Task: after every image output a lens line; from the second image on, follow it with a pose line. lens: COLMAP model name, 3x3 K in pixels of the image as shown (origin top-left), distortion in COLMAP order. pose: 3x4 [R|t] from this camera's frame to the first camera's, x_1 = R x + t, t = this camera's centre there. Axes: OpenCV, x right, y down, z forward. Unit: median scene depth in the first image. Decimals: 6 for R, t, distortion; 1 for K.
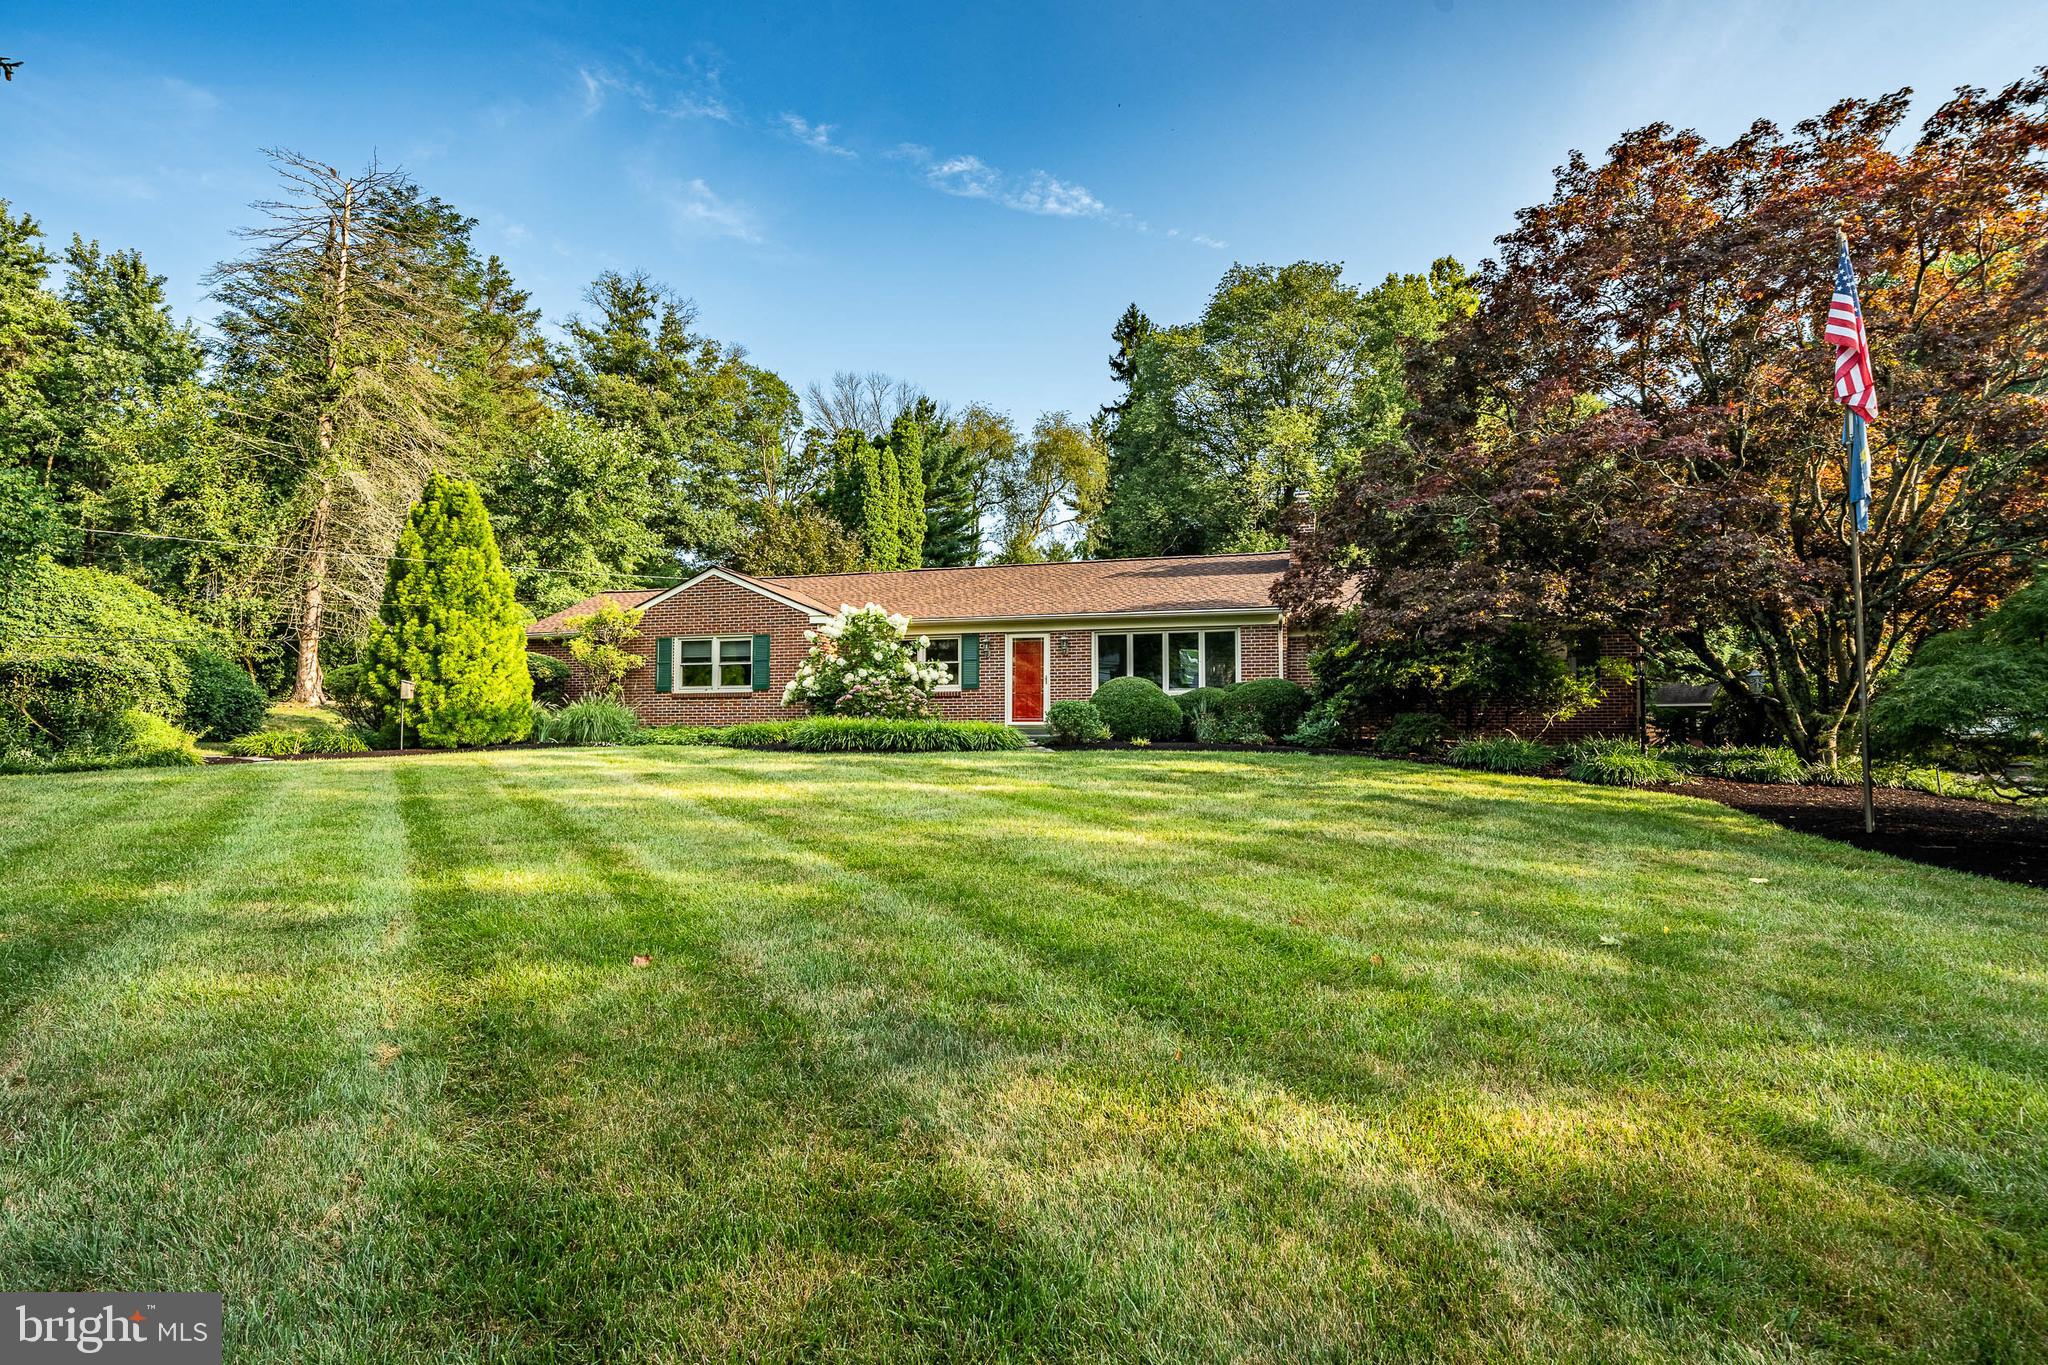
lens RADIAL K [[1060.2, 0, 1024.0], [0, 1060.2, 688.1], [0, 0, 1]] dist [0.000907, 0.000049]
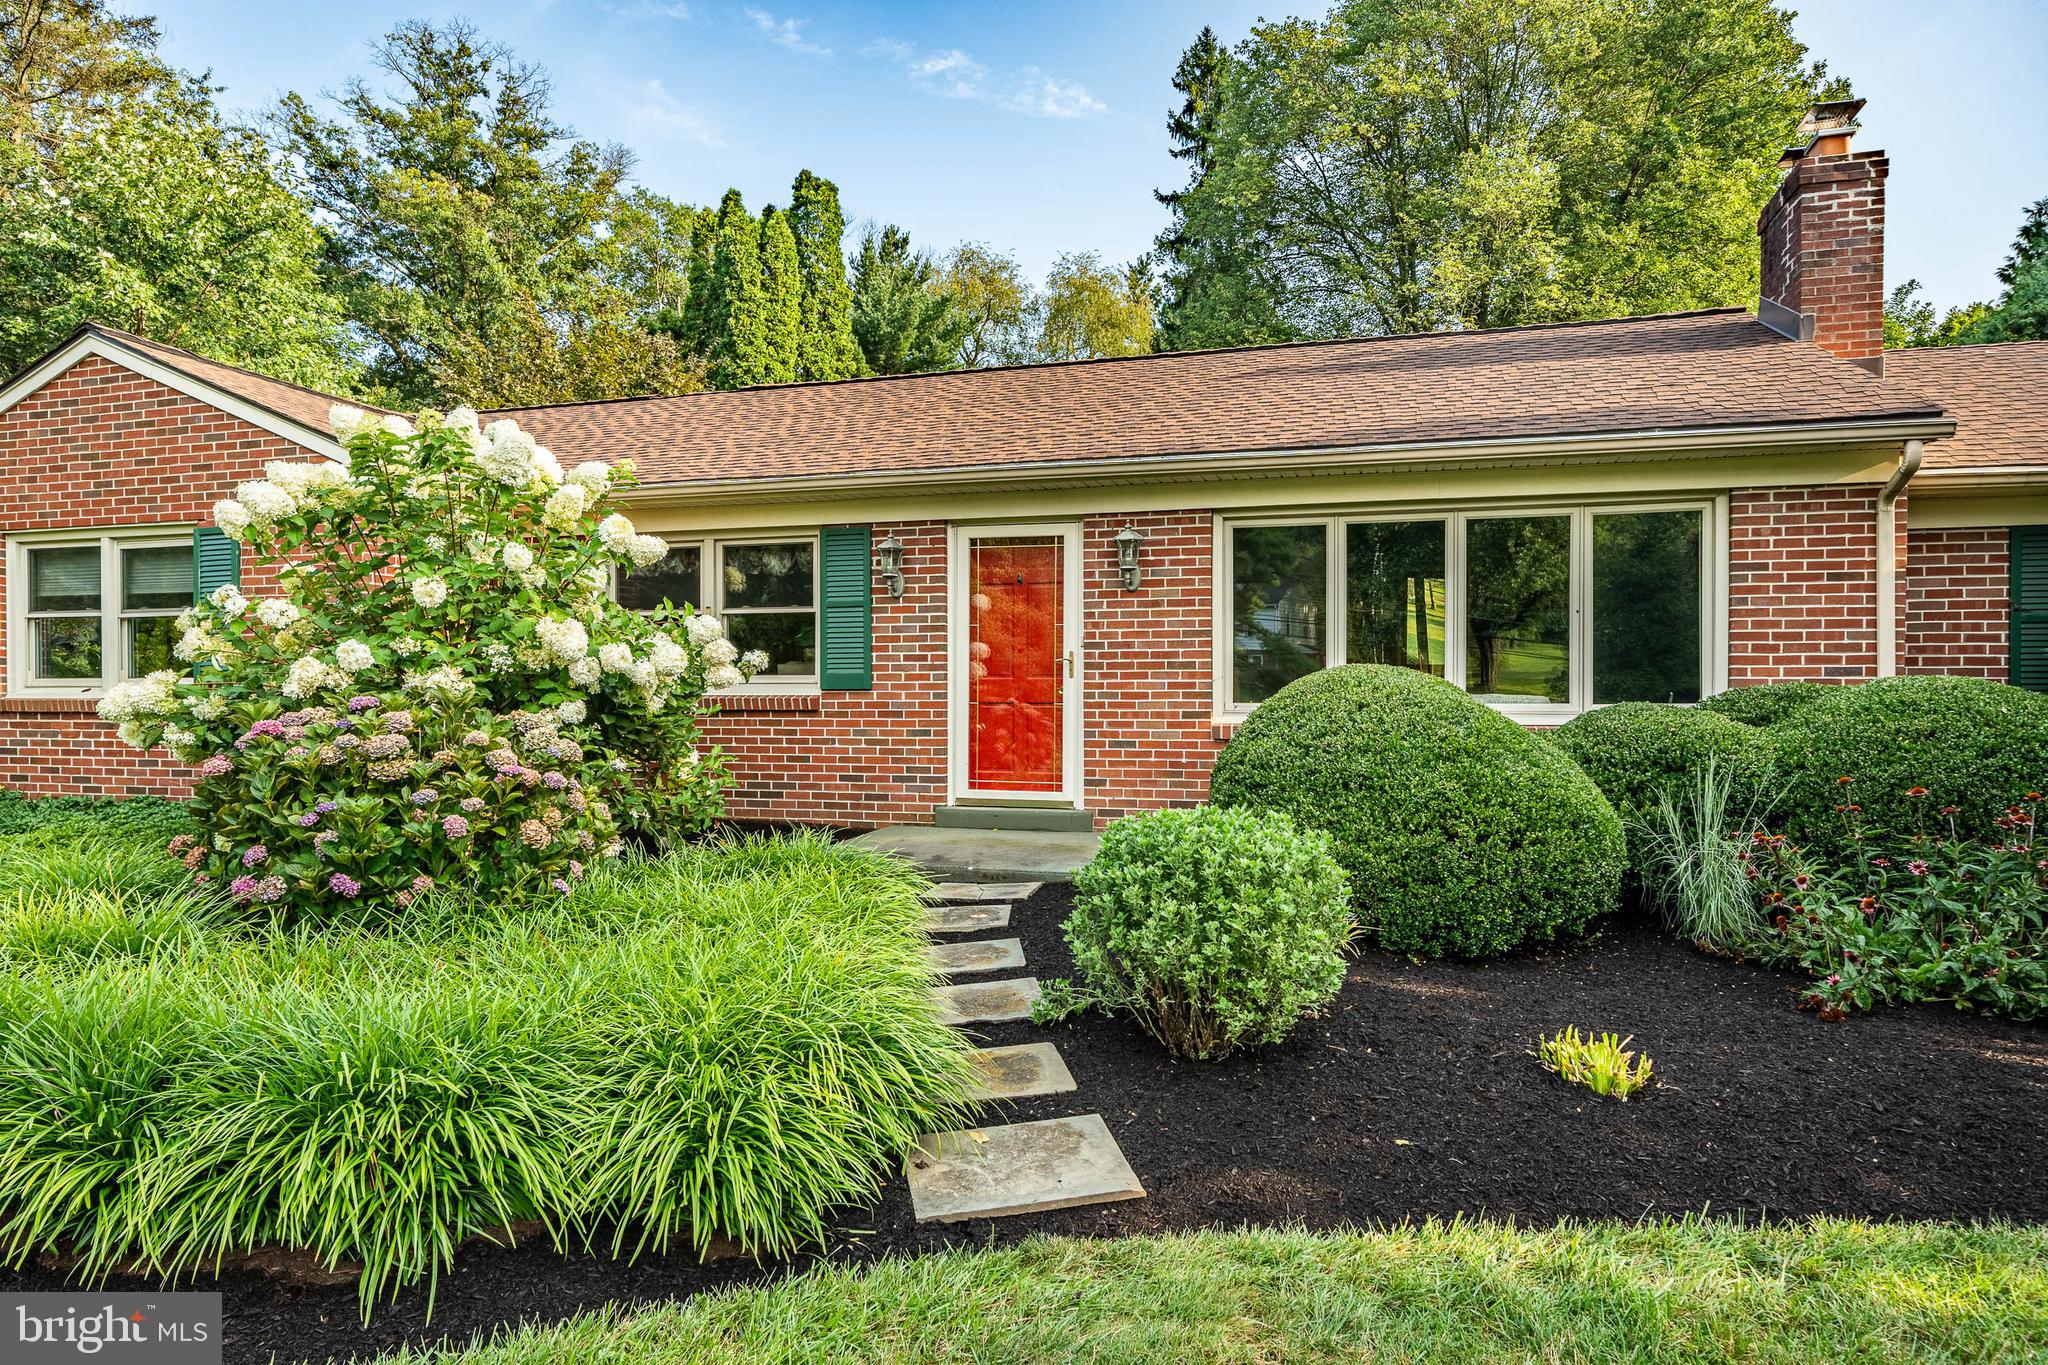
lens RADIAL K [[1245.8, 0, 1024.1], [0, 1245.8, 673.7], [0, 0, 1]] dist [-0.005125, -0.000791]
pose [[0.999933, 0.001070, -0.011525, 0.003675], [-0.000708, 0.999507, 0.031399, -0.005674], [0.011553, -0.031388, 0.999441, 0.204429]]
